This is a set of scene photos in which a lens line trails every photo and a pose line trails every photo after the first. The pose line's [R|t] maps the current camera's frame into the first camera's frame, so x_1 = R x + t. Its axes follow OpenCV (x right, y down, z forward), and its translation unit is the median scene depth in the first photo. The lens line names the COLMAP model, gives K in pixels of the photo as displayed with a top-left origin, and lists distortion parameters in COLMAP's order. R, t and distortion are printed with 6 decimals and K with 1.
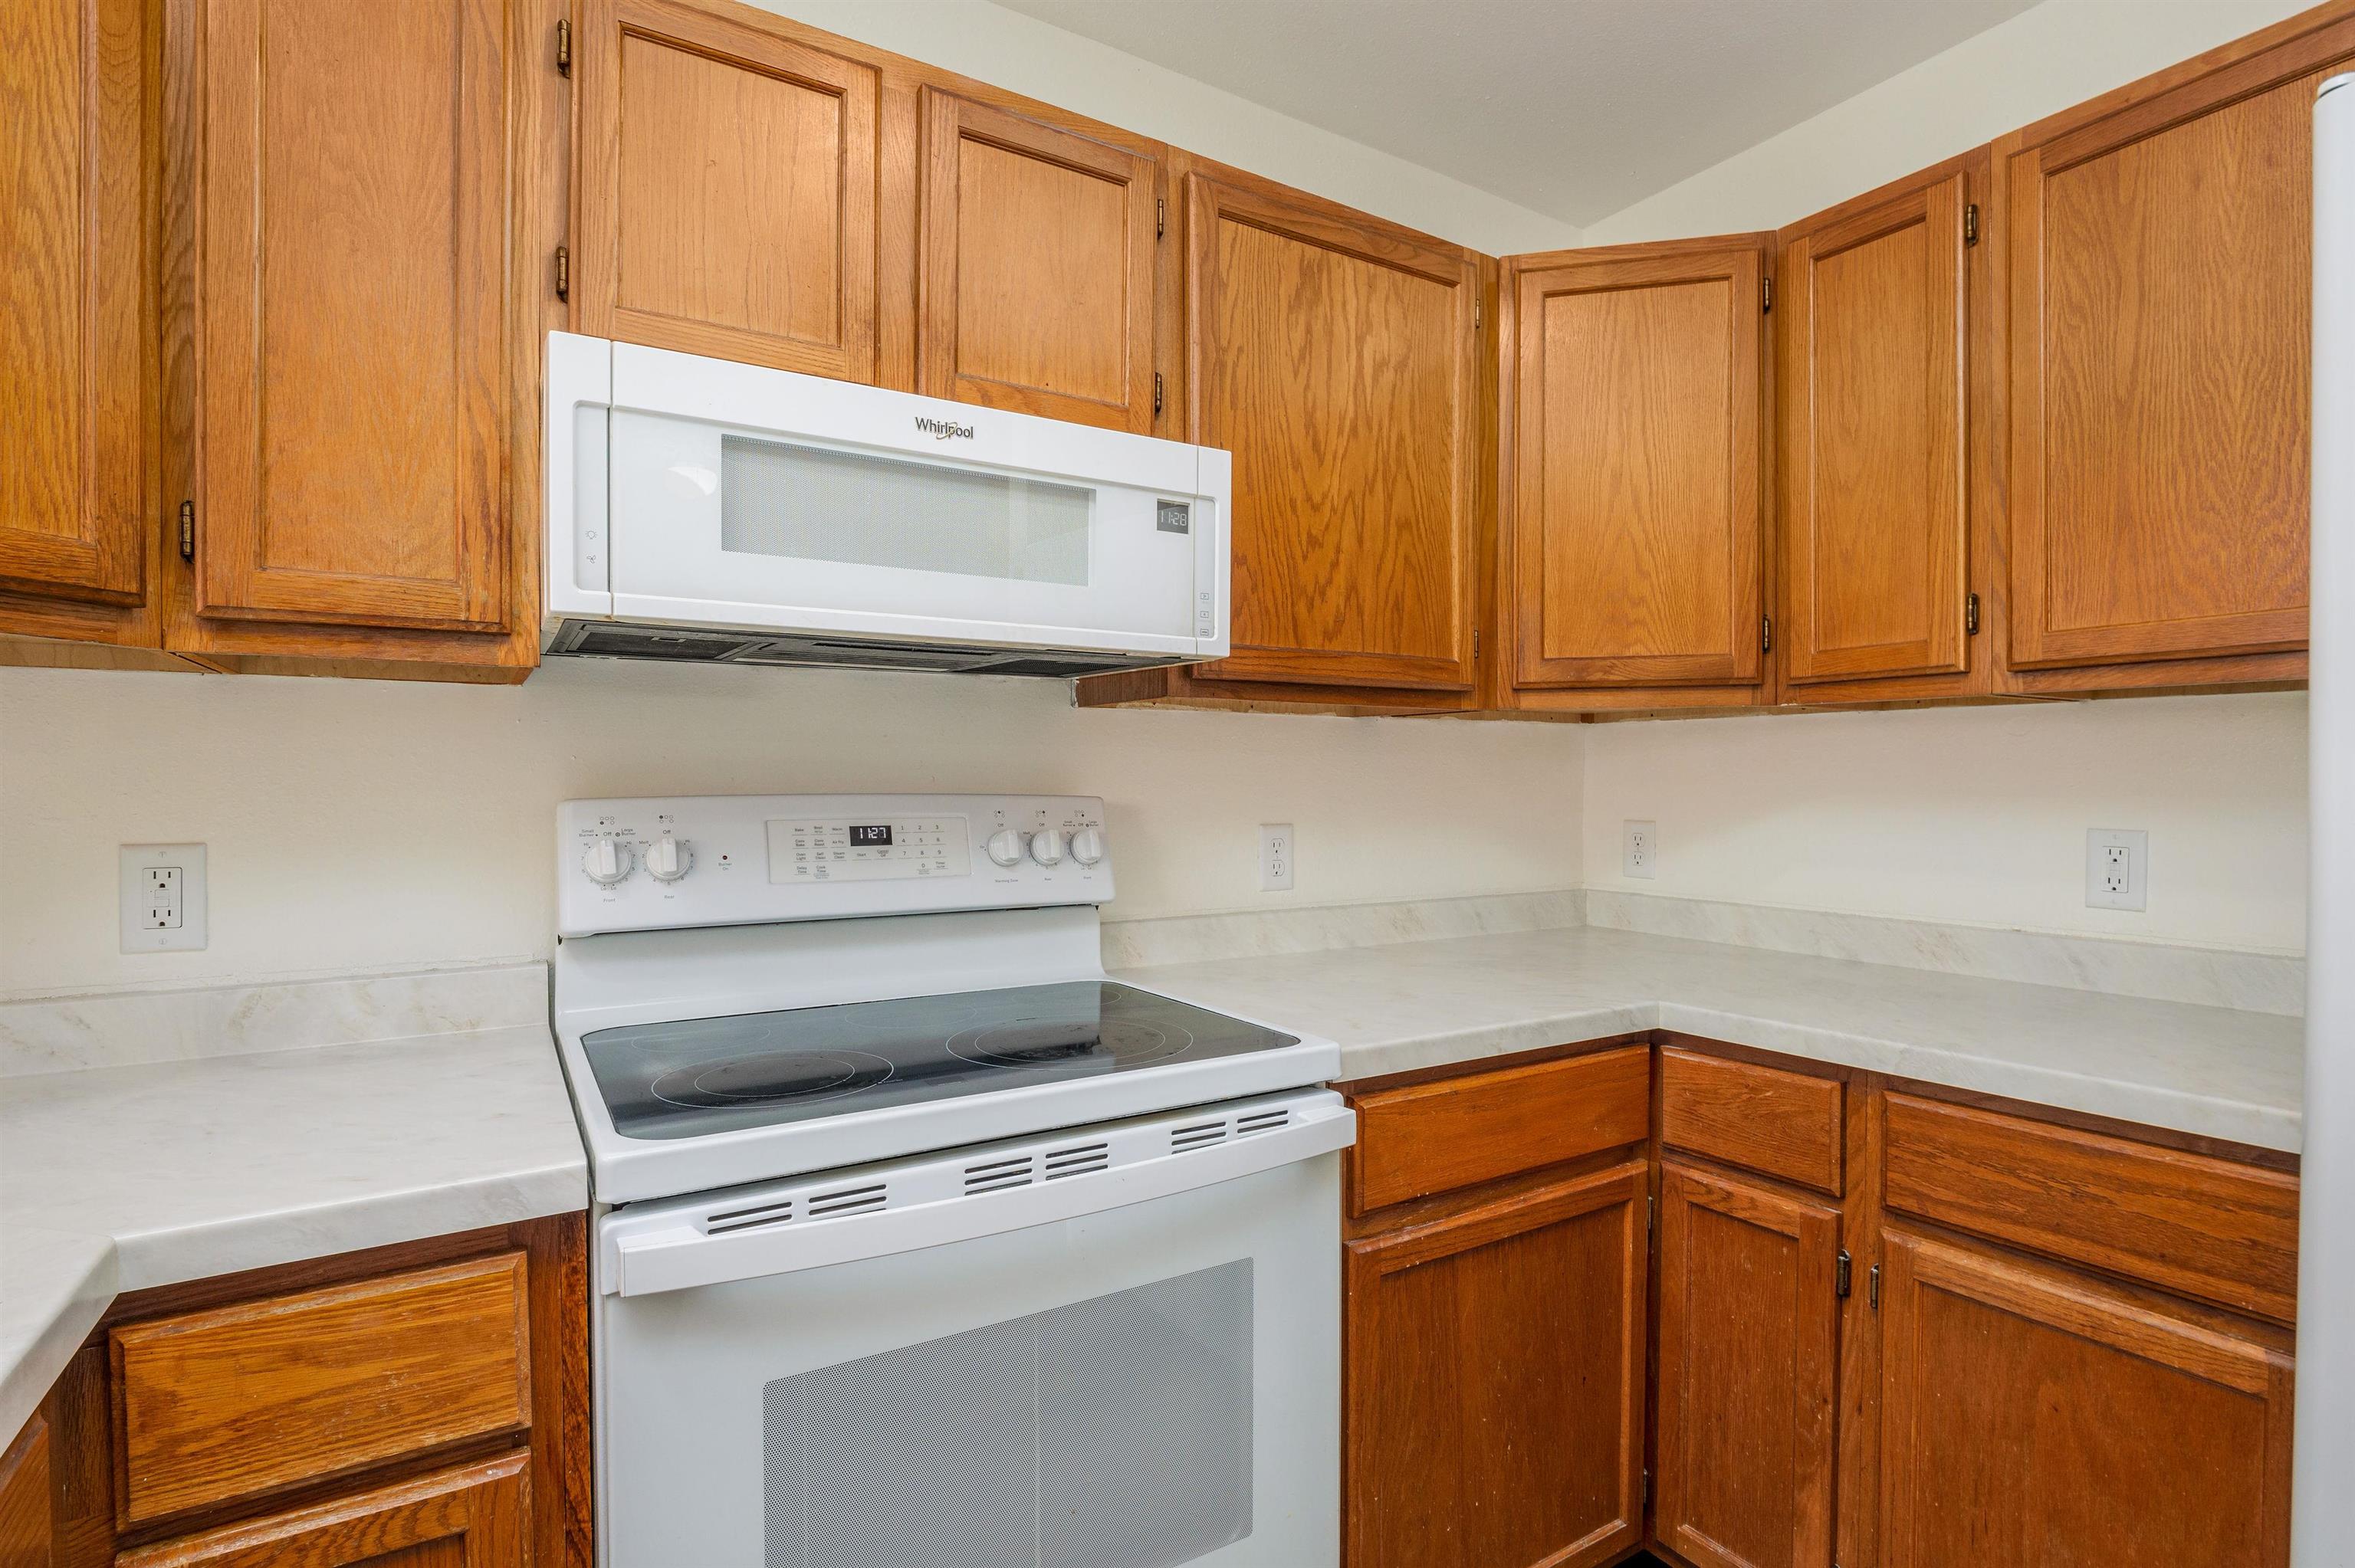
lens RADIAL K [[1138.4, 0, 1191.5], [0, 1138.4, 797.0], [0, 0, 1]] dist [-0.010686, -0.004190]
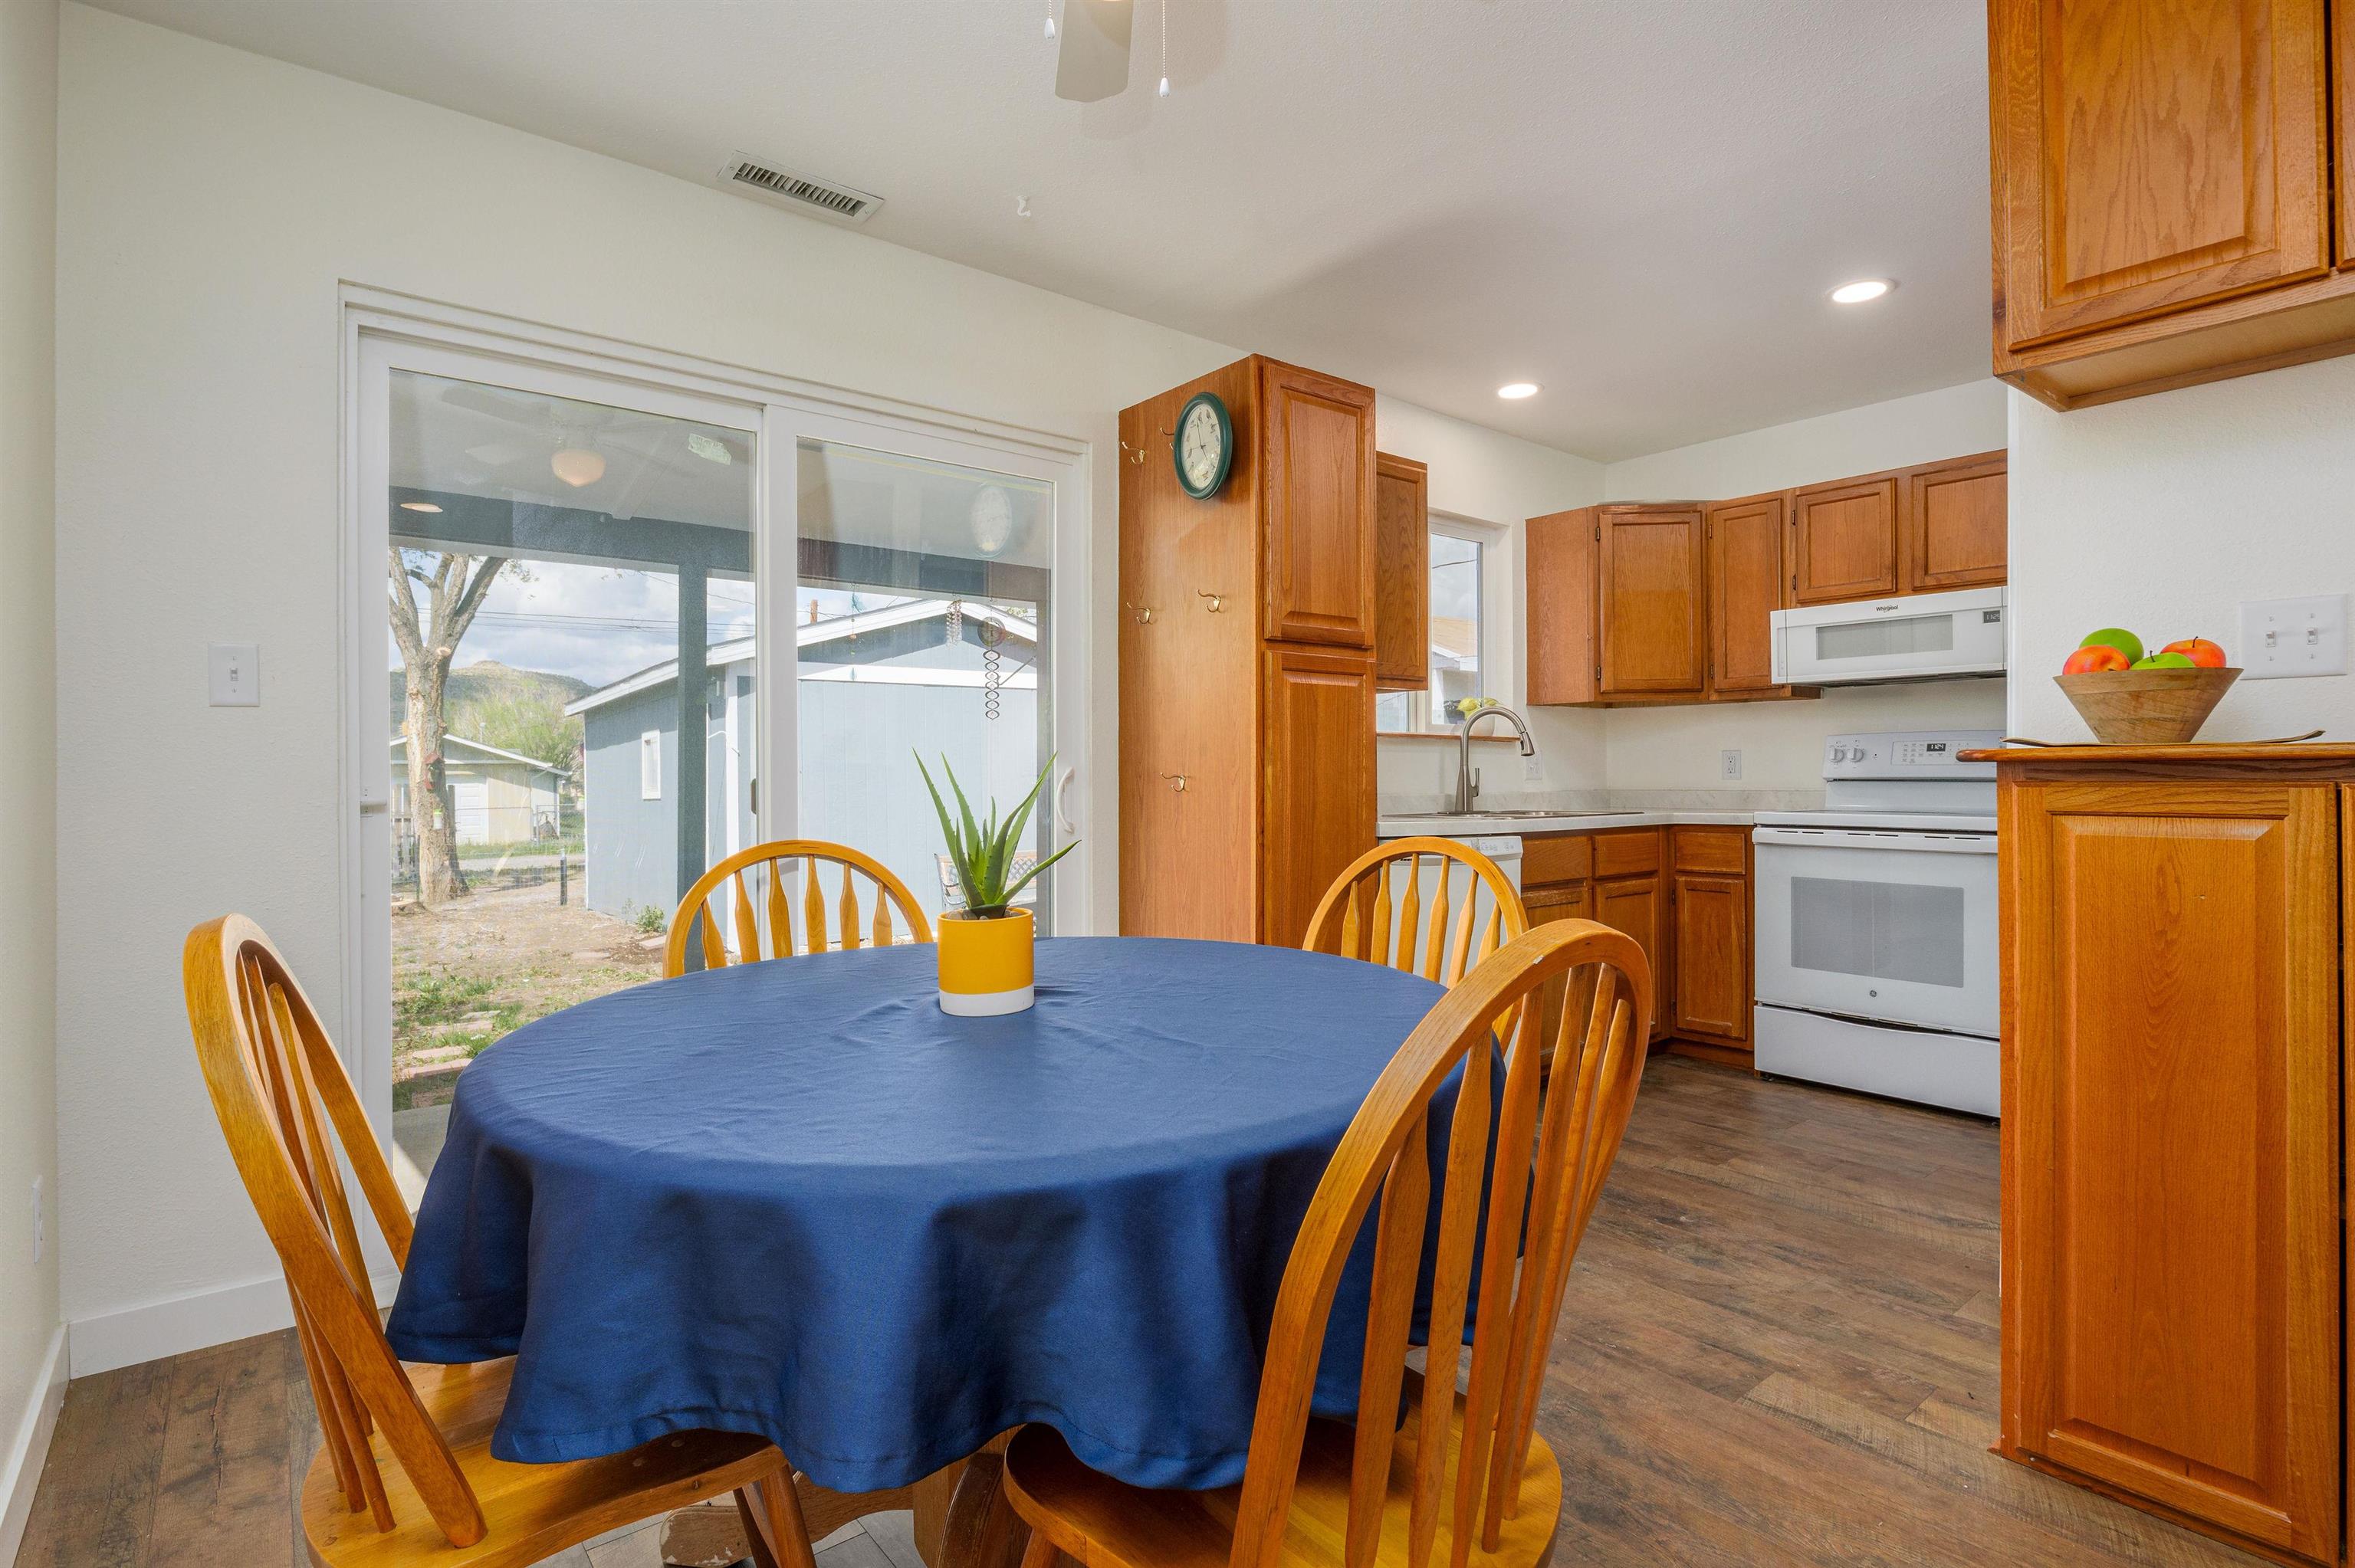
lens RADIAL K [[1138.4, 0, 1170.4], [0, 1138.4, 764.5], [0, 0, 1]] dist [-0.010686, -0.004190]
pose [[0.127450, -0.005699, -0.991829, 1.998140], [-0.010577, 0.999919, -0.007105, 0.107450], [0.991789, 0.011397, 0.127379, -1.012568]]
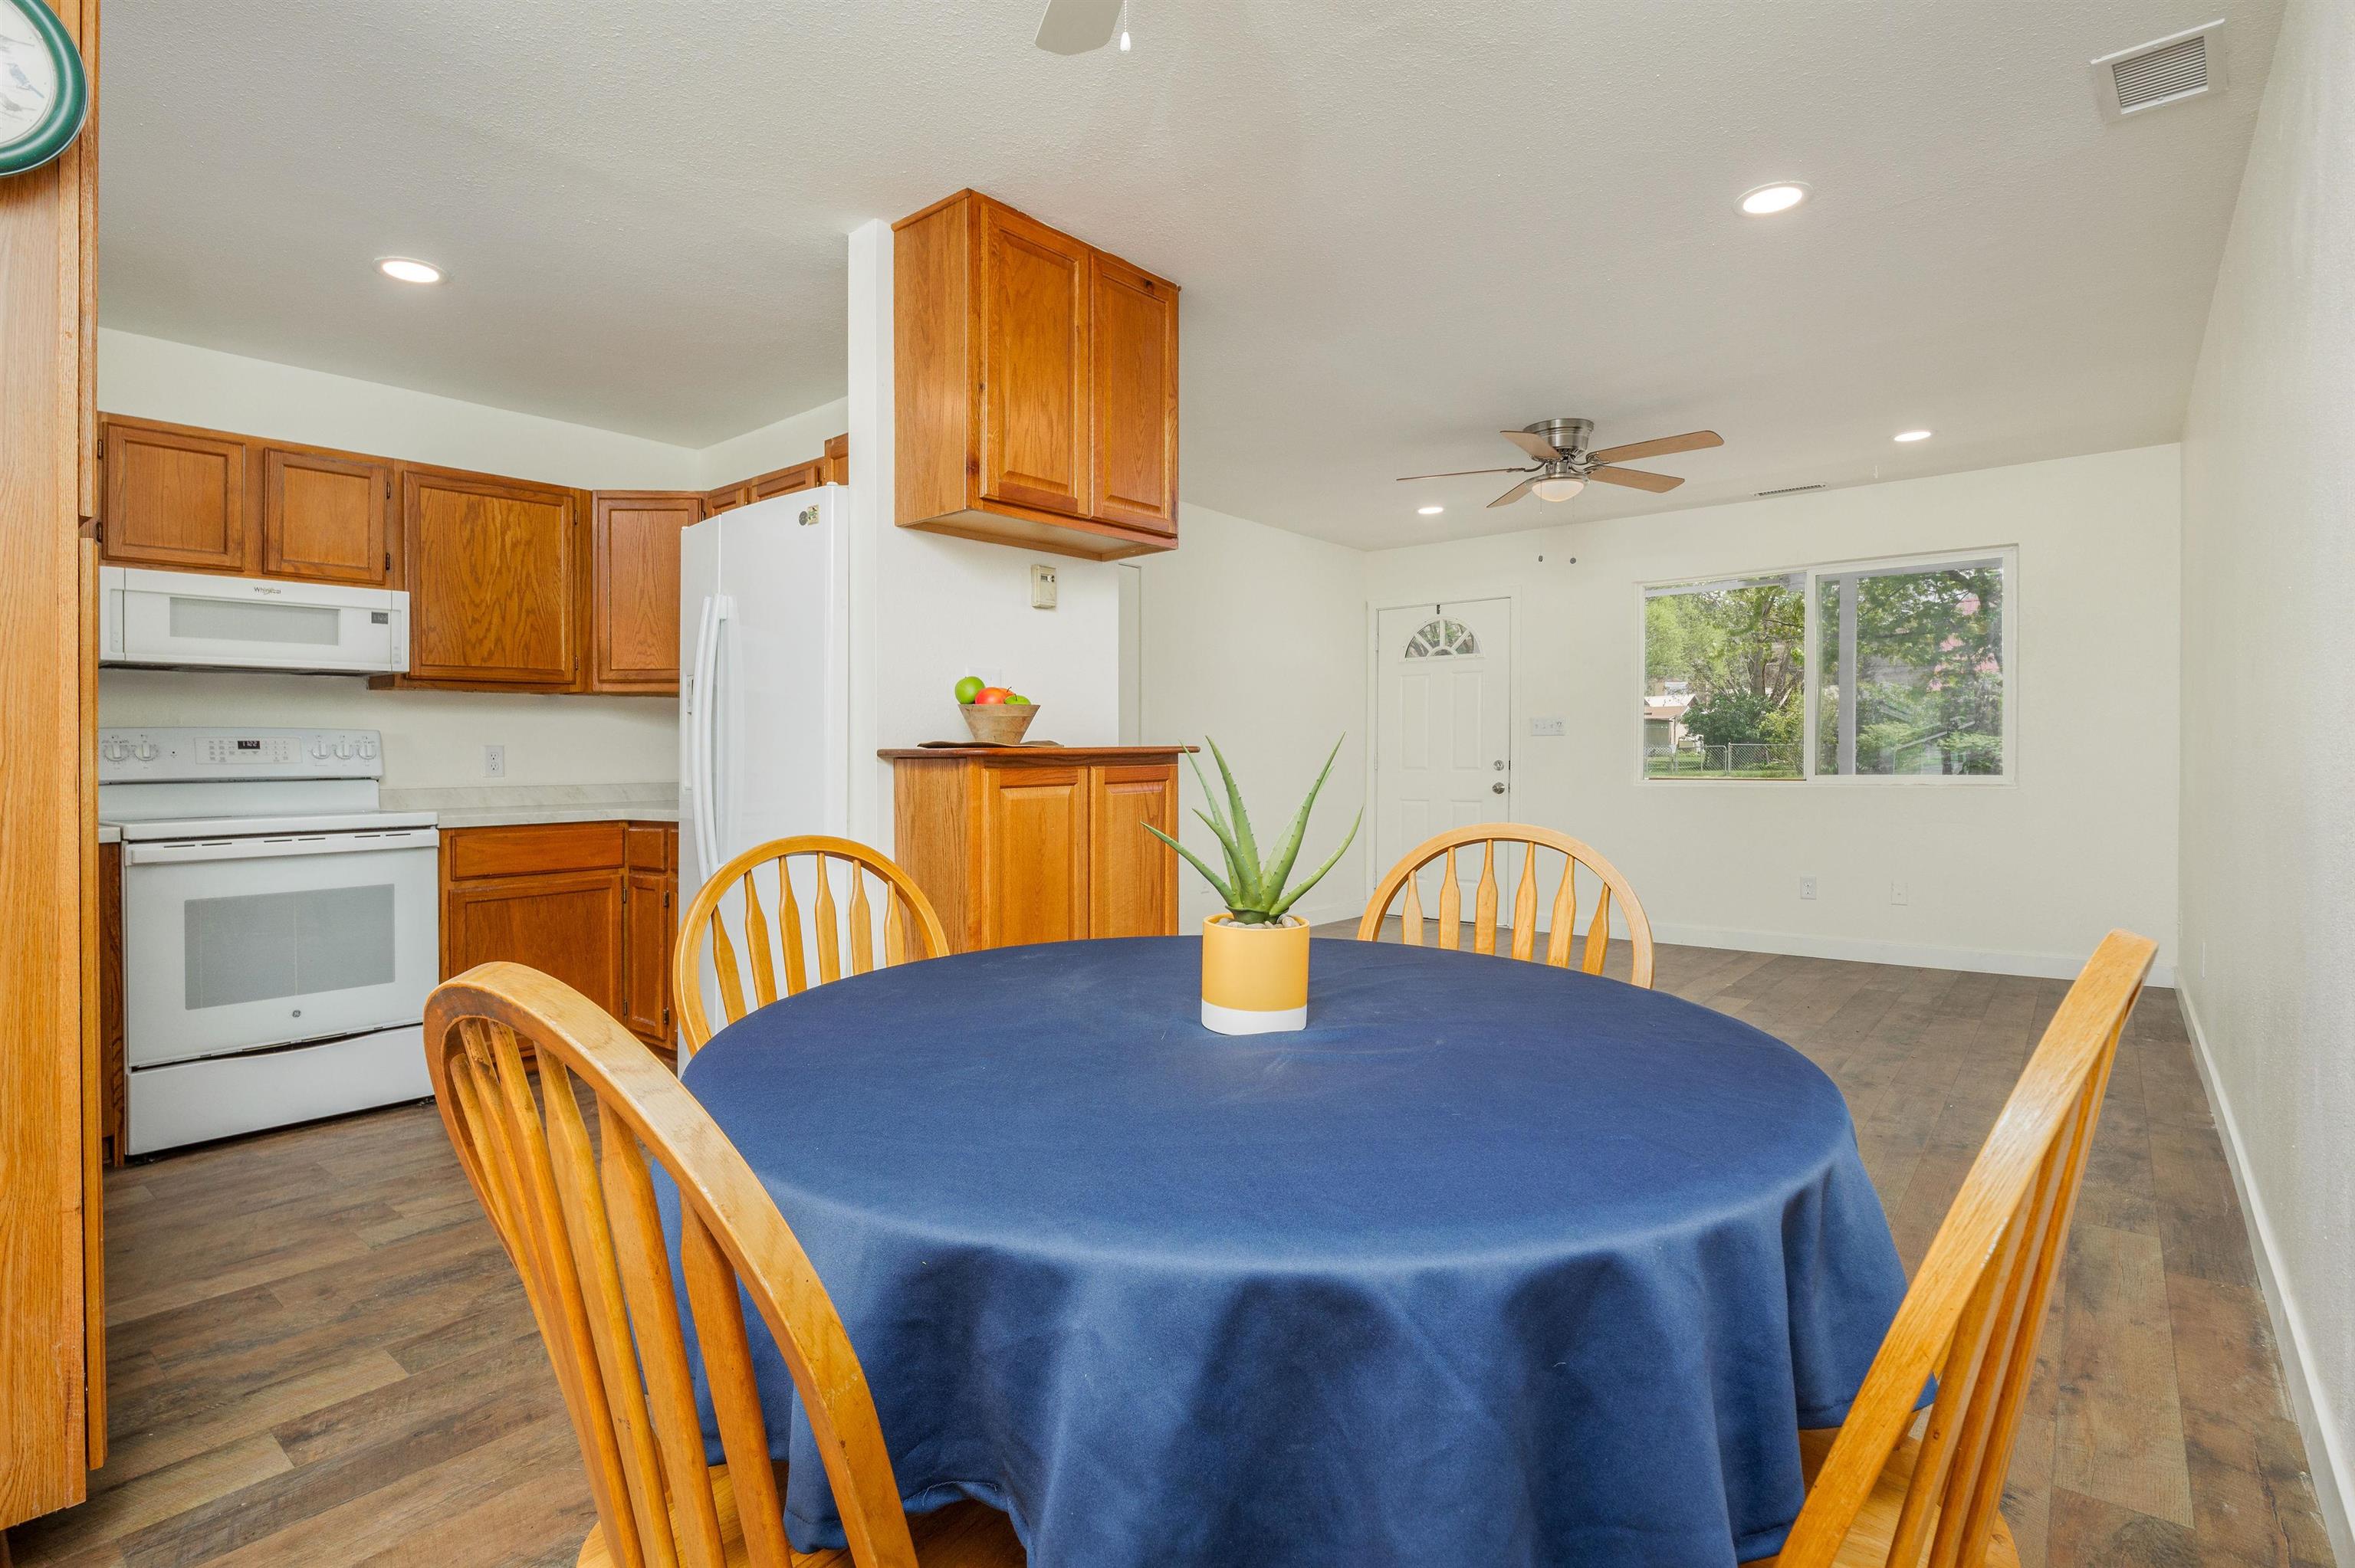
lens RADIAL K [[1138.4, 0, 1172.2], [0, 1138.4, 753.5], [0, 0, 1]] dist [-0.010686, -0.004190]
pose [[0.948319, -0.010111, 0.317158, 0.779617], [0.015806, 0.999757, -0.015391, 0.117916], [-0.316925, 0.019609, 0.948248, -1.796509]]
